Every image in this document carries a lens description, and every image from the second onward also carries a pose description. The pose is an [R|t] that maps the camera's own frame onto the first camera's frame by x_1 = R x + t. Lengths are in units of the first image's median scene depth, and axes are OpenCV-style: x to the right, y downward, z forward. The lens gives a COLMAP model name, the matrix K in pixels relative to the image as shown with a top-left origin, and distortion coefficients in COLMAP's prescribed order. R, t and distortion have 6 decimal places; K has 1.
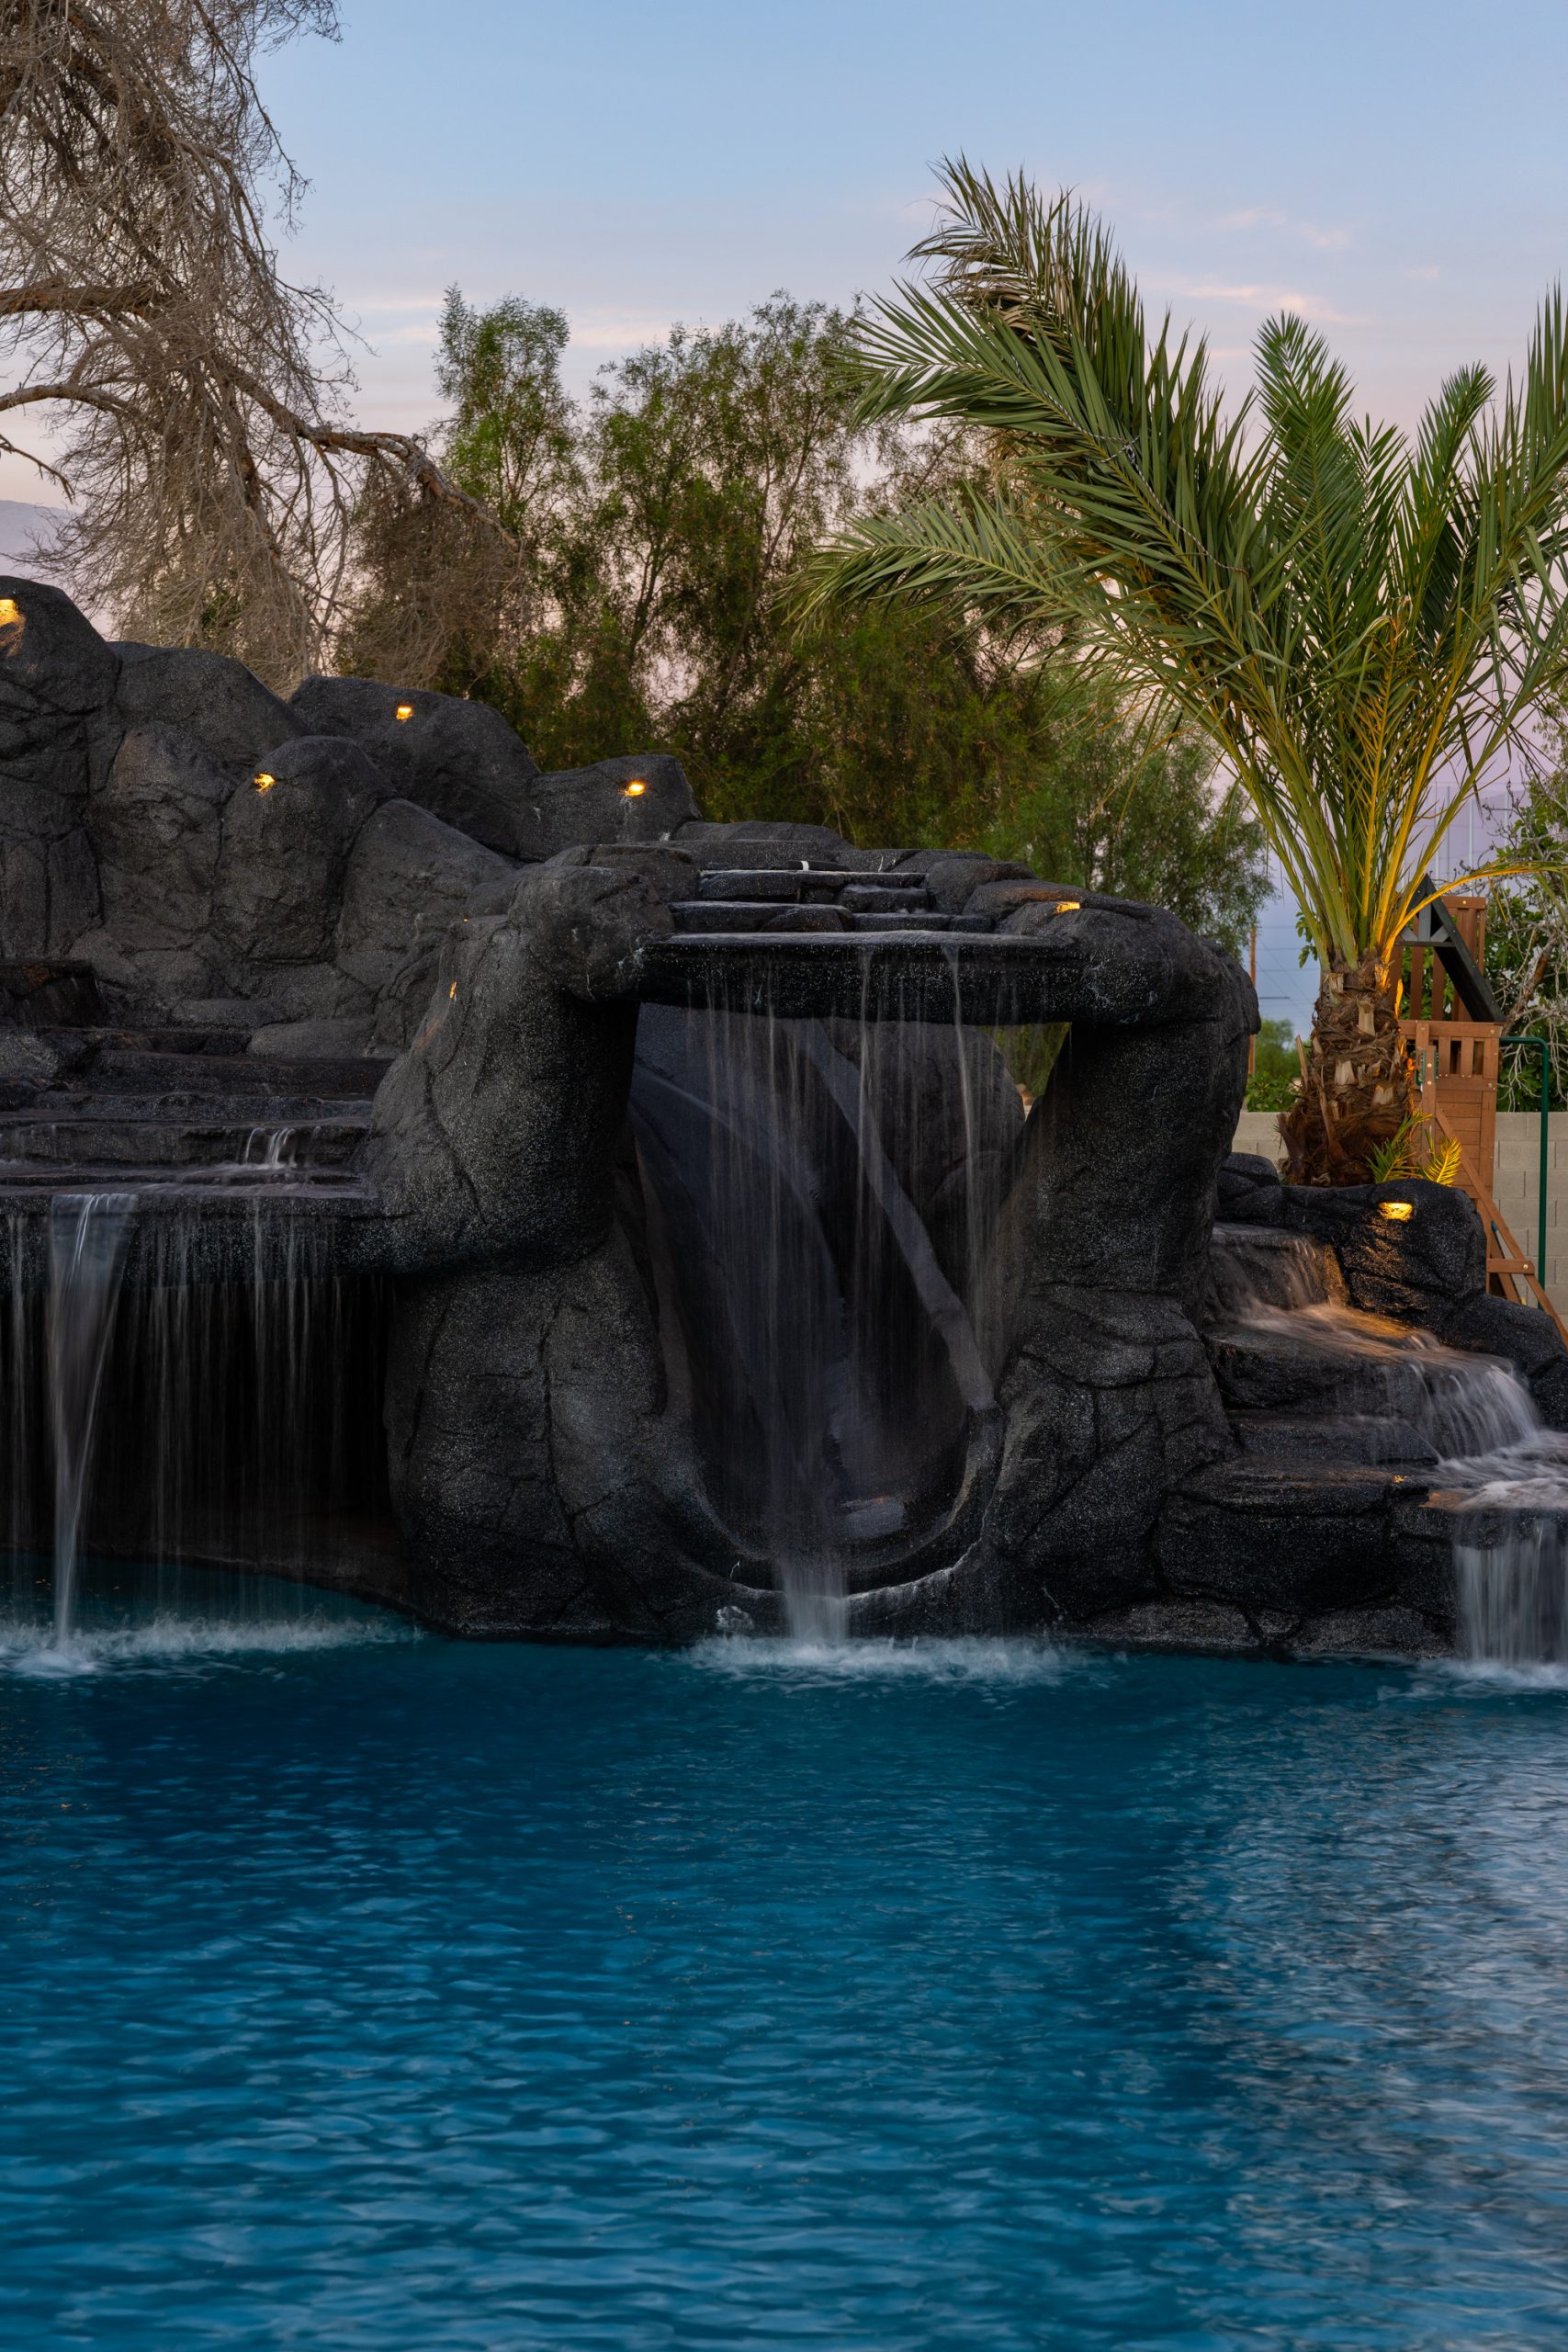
lens RADIAL K [[4553.8, 0, 743.4], [0, 4553.8, 1159.7], [0, 0, 1]] dist [0.046600, 0.000000]
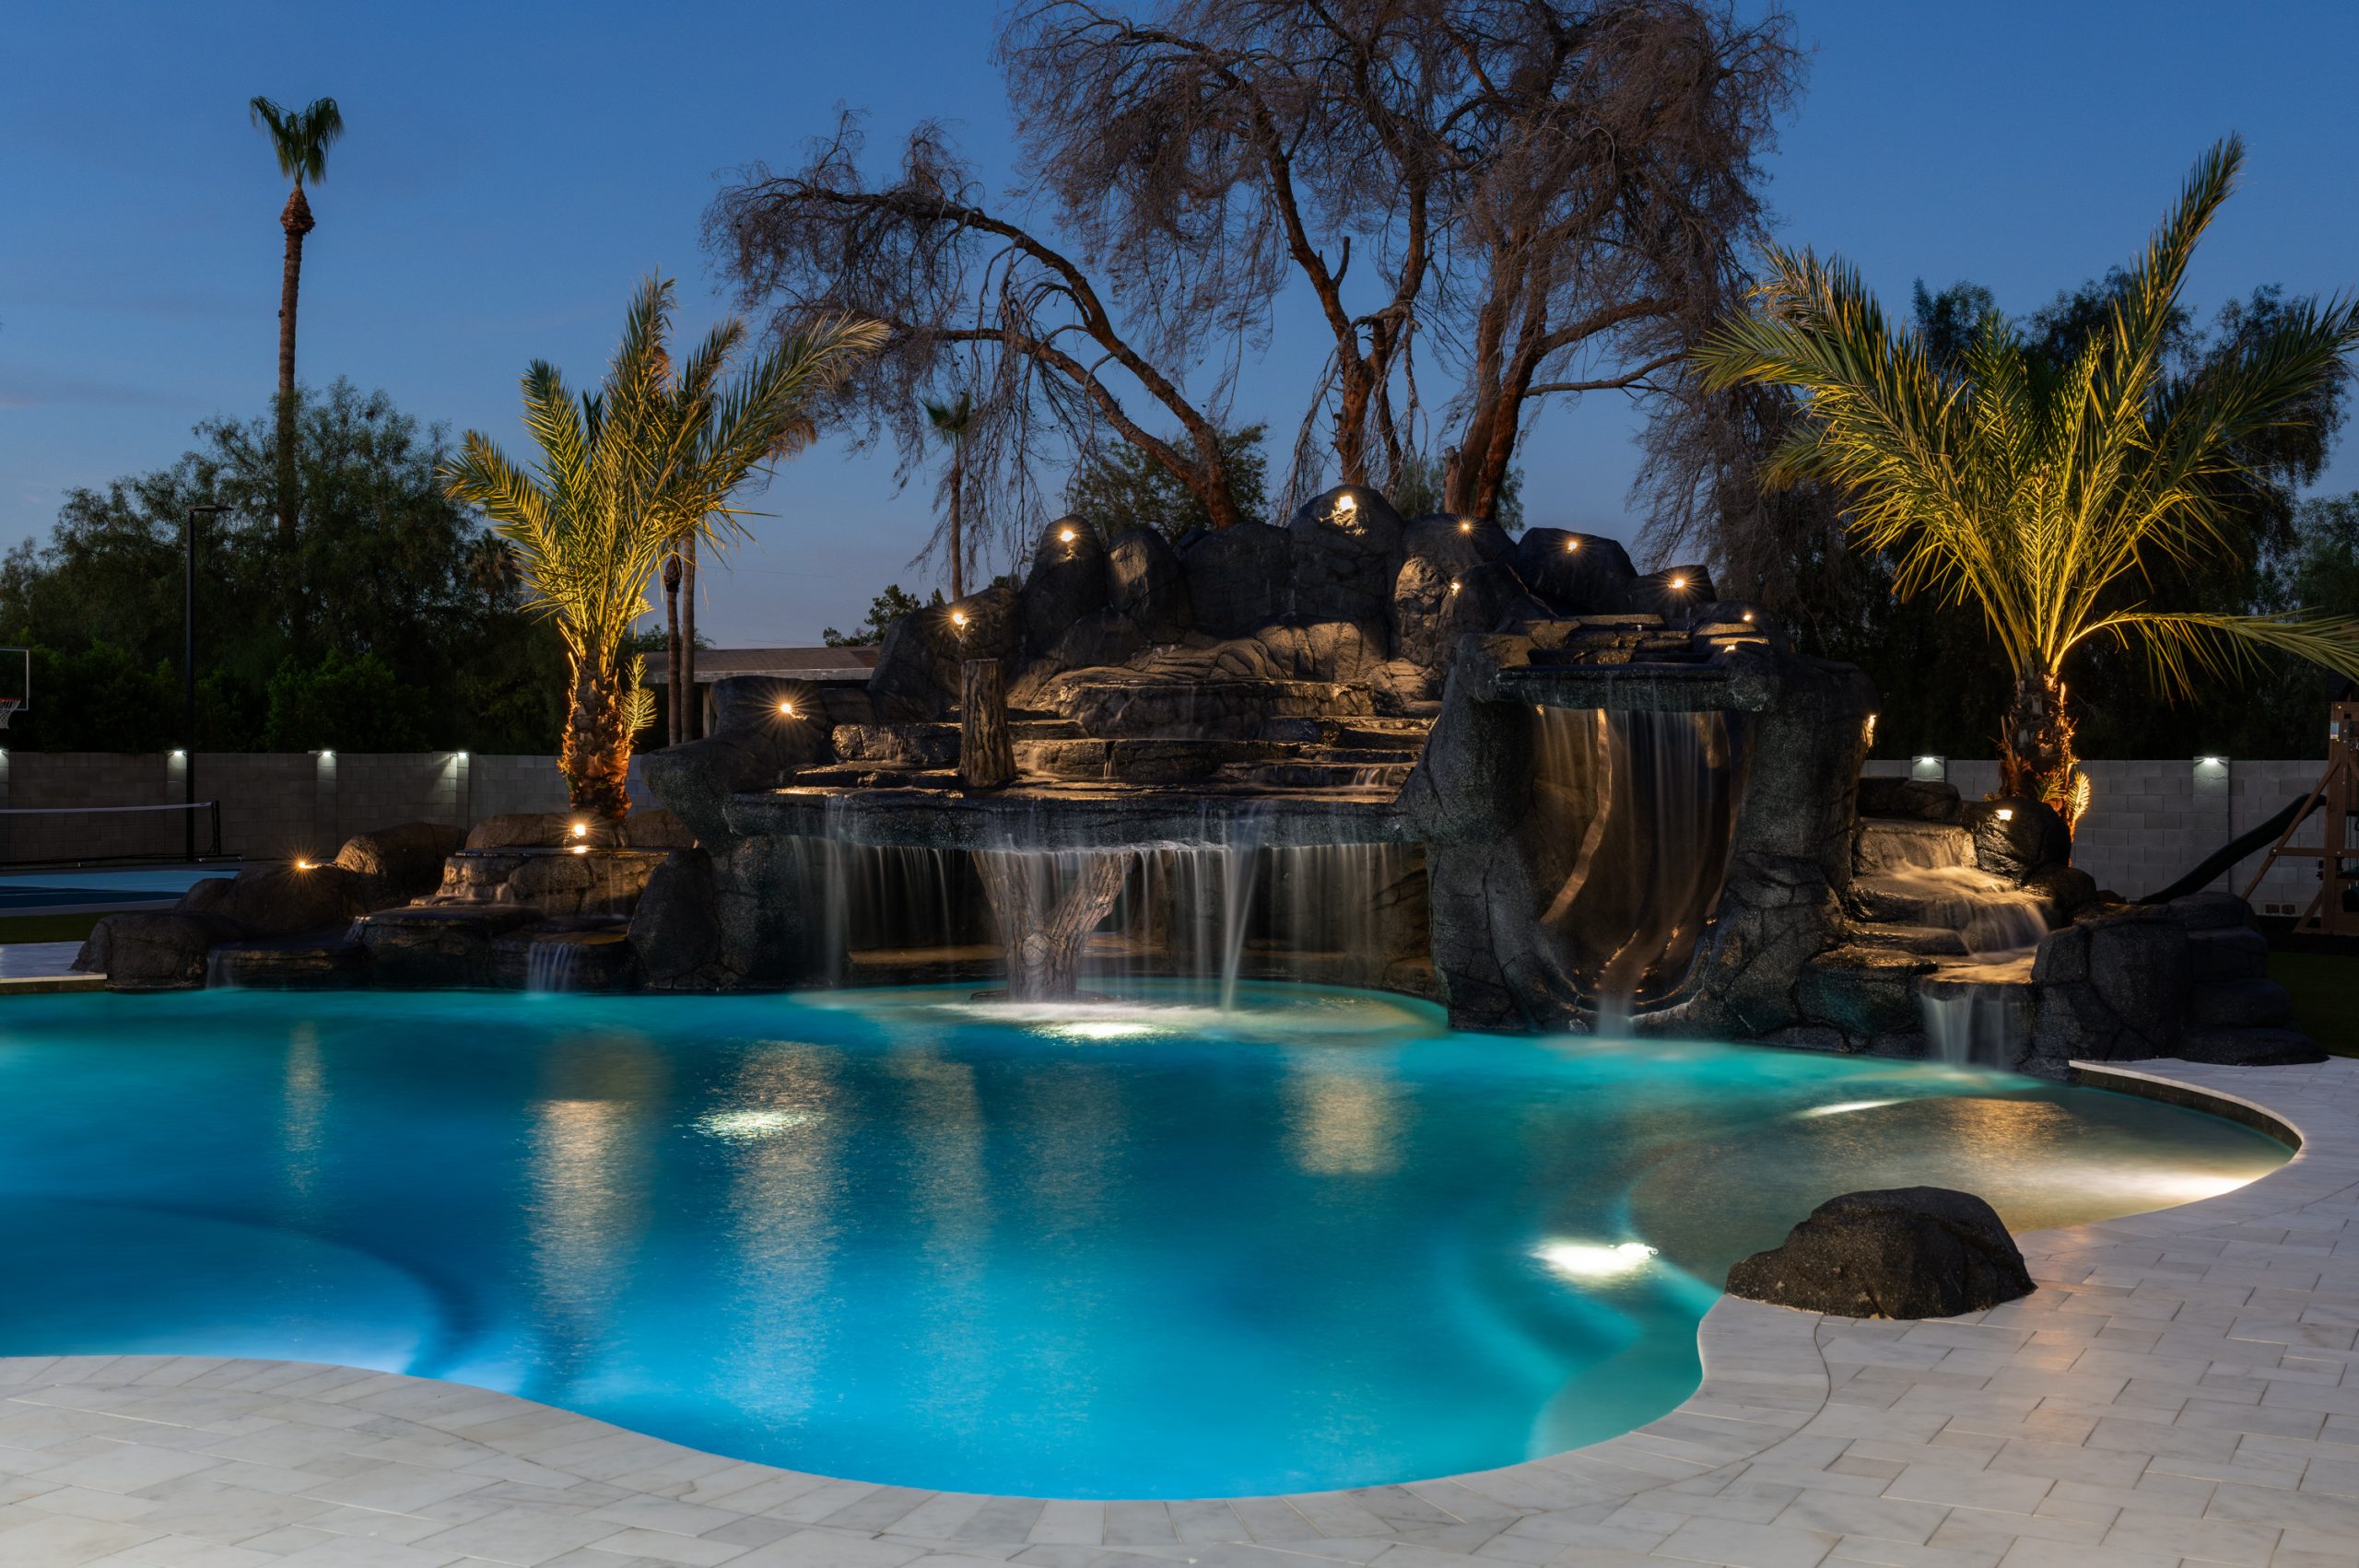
lens RADIAL K [[2671.9, 0, 1184.8], [0, 2671.9, 796.5], [0, 0, 1]] dist [0.027052, 0.000000]
pose [[0.907841, 0.004819, -0.419287, 0.305712], [-0.004030, 0.999988, 0.002768, 0.002642], [0.419296, -0.000823, 0.907849, -0.077608]]
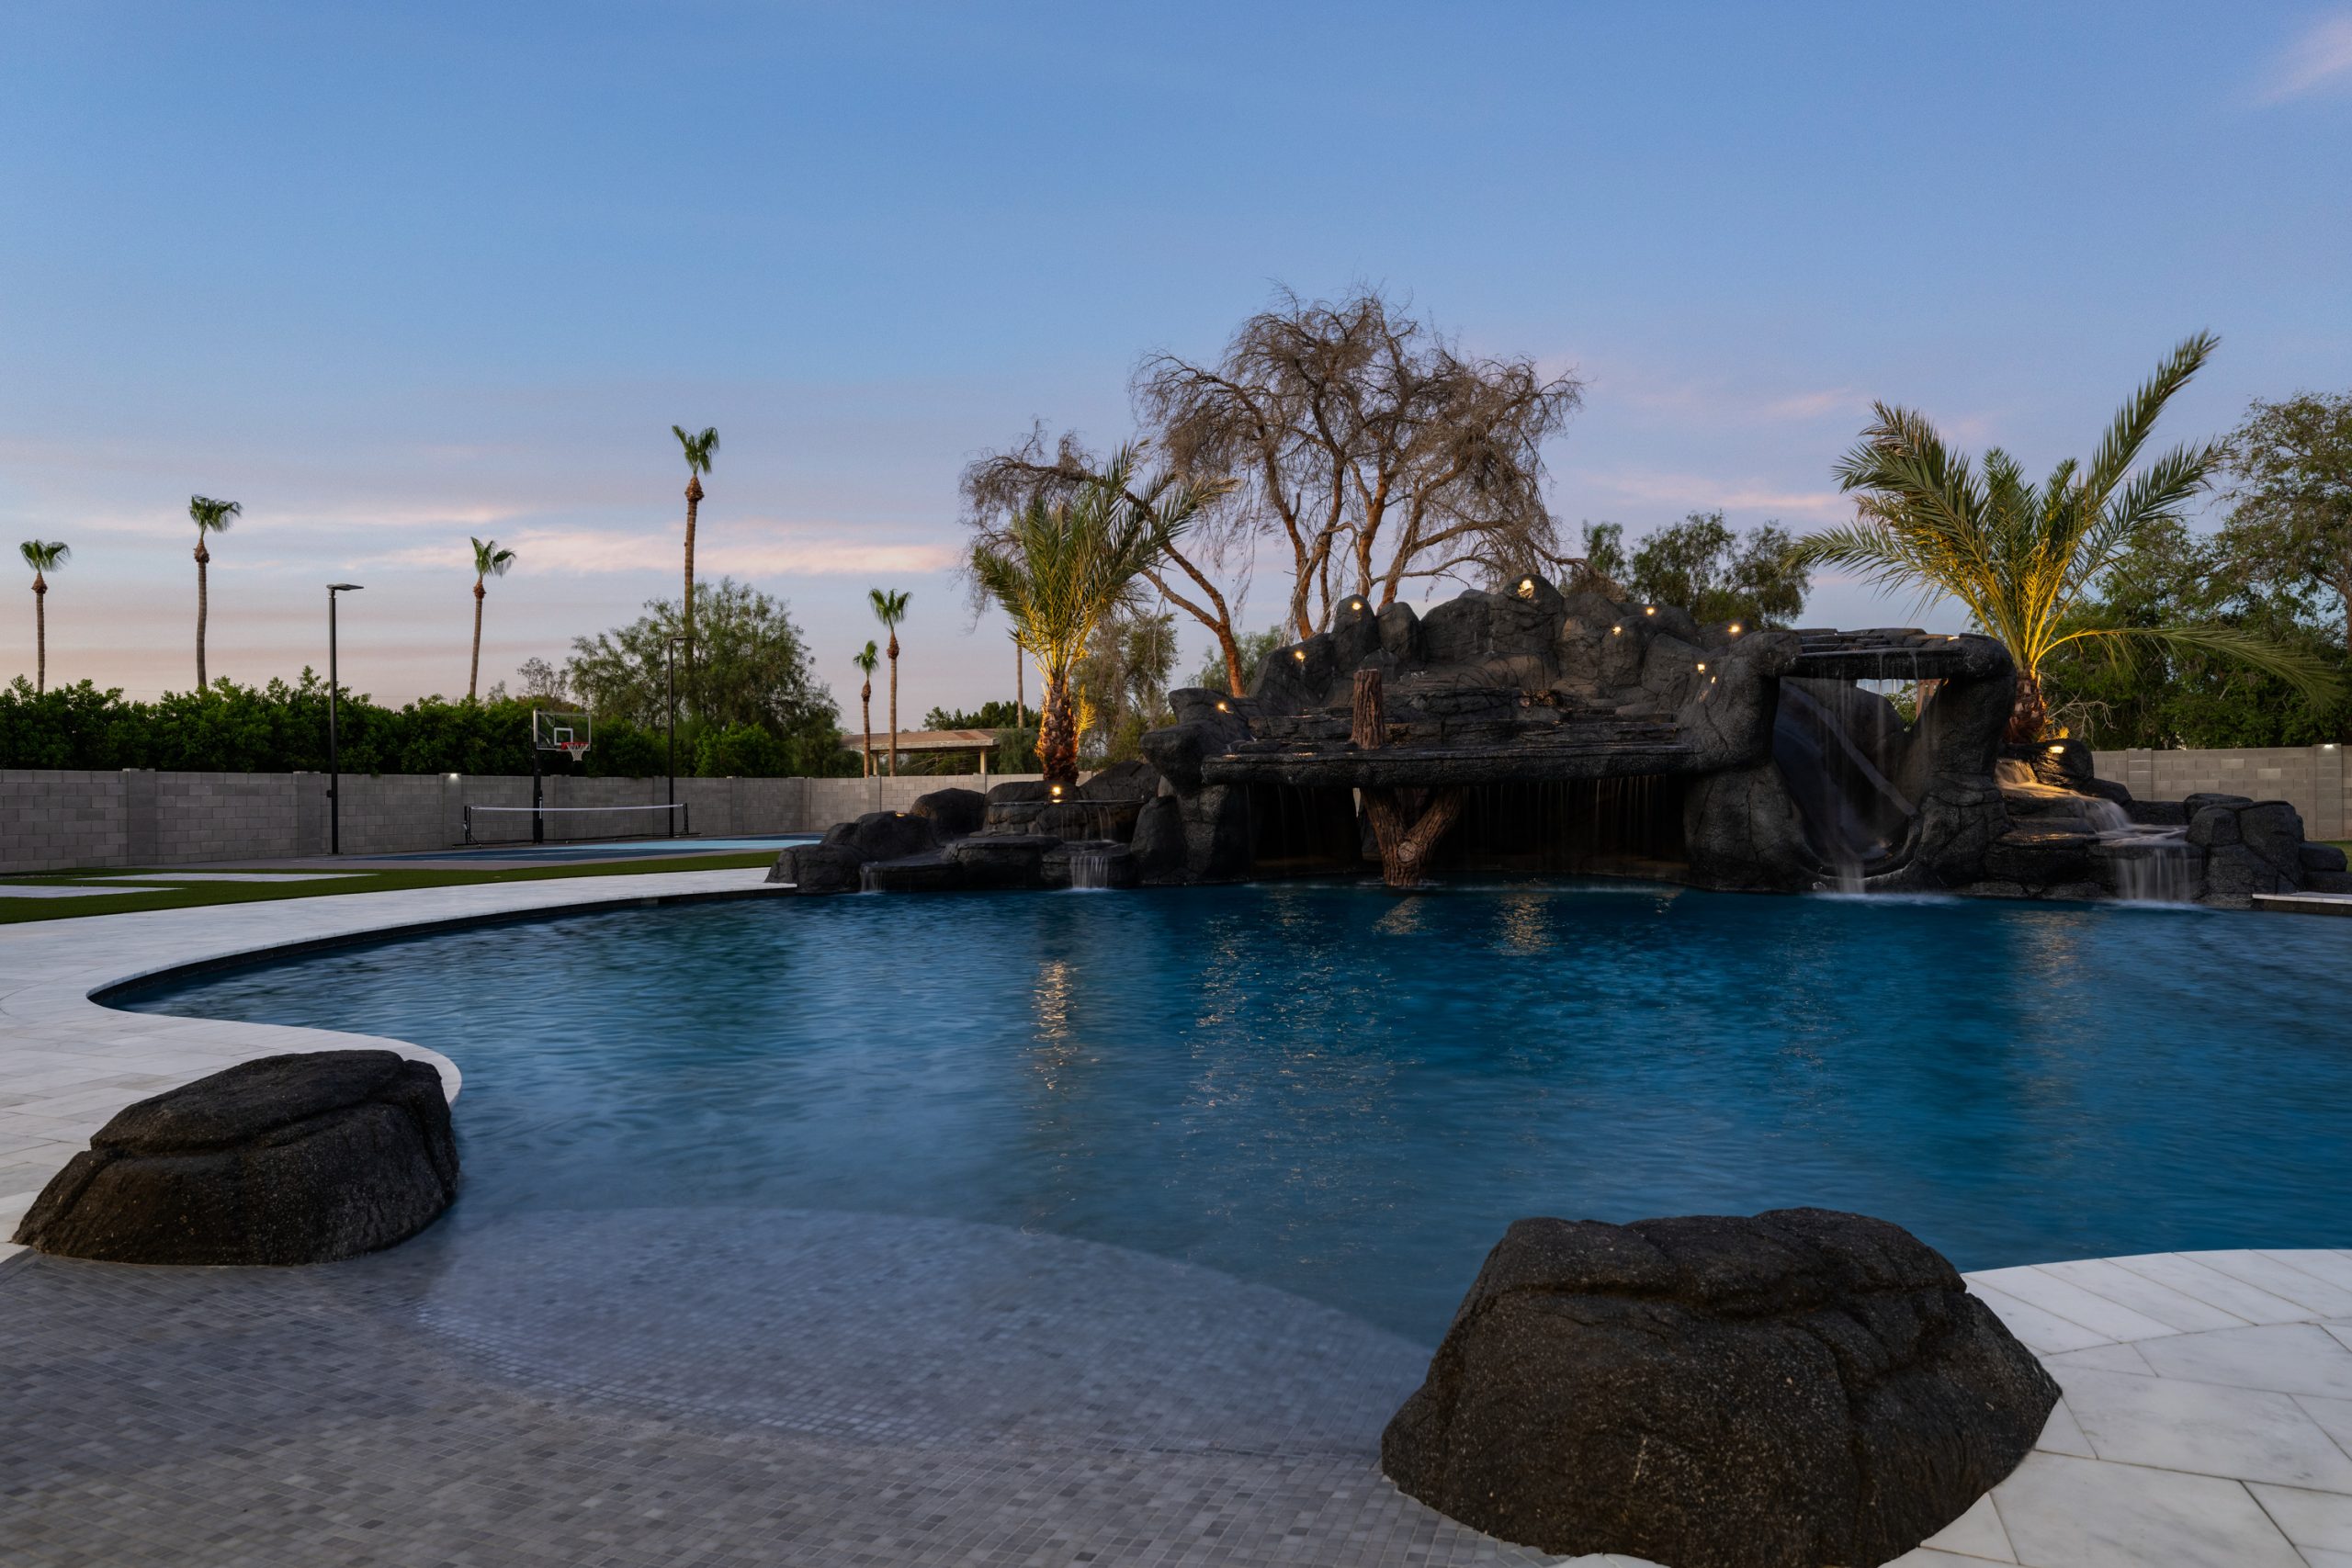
lens RADIAL K [[1279.6, 0, 1191.6], [0, 1279.6, 813.9], [0, 0, 1]] dist [-0.003181, 0.007813]
pose [[0.947693, -0.012930, -0.318921, -0.119784], [0.014874, 0.999883, 0.003661, 0.042712], [0.318836, -0.008213, 0.947774, 0.075690]]
